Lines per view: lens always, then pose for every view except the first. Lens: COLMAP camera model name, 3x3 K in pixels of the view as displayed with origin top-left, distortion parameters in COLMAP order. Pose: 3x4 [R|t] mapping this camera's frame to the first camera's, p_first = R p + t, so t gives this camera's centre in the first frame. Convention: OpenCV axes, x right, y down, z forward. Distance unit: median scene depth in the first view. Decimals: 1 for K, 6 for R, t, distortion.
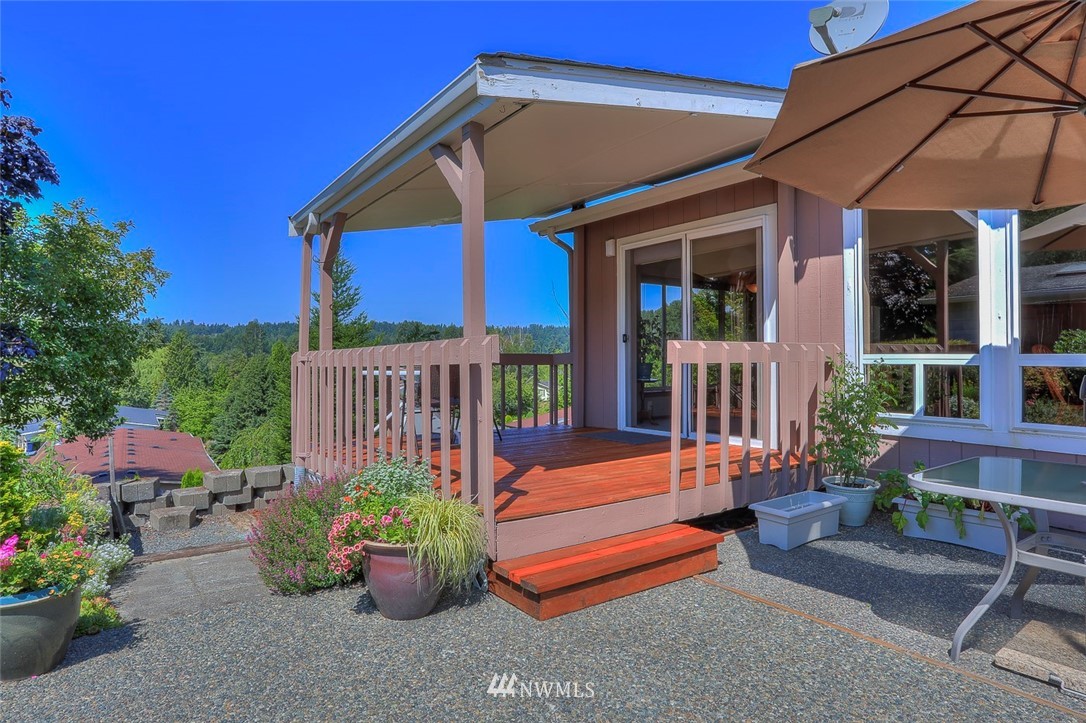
lens RADIAL K [[631.7, 0, 543.0], [0, 631.7, 361.5], [0, 0, 1]] dist [-0.023924, 0.000395]
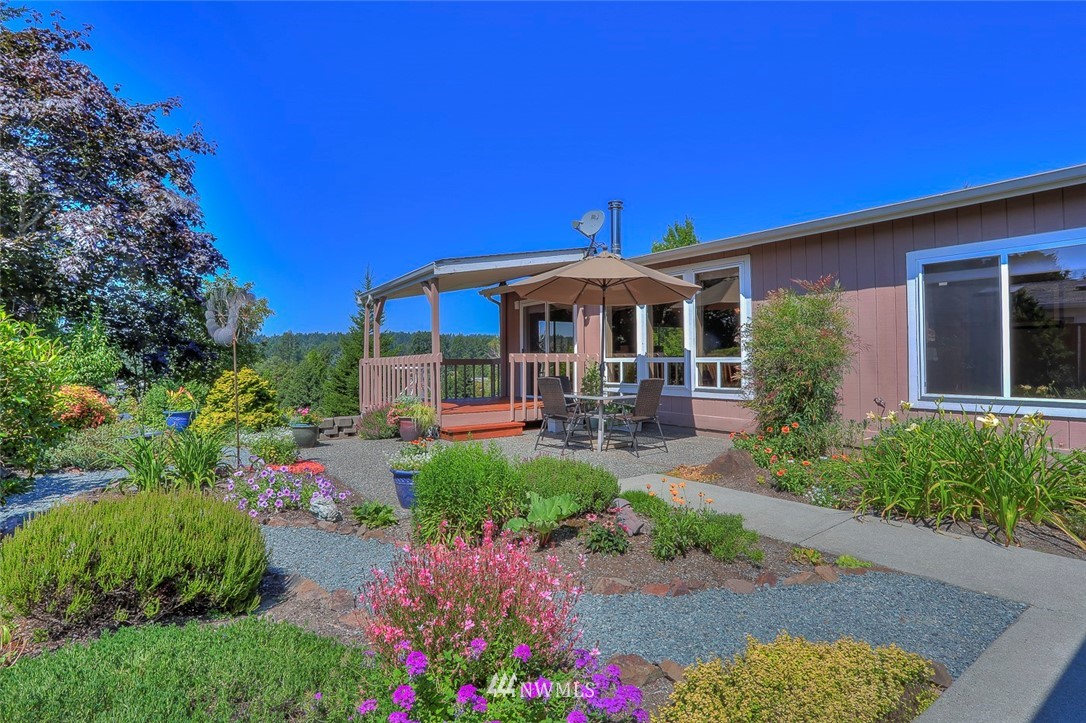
lens RADIAL K [[529.2, 0, 539.9], [0, 529.2, 360.1], [0, 0, 1]] dist [-0.076195, 0.031983]
pose [[0.999913, -0.007342, 0.010943, 0.207653], [0.007437, 0.999934, -0.008714, 0.010464], [-0.010879, 0.008794, 0.999902, -0.857308]]
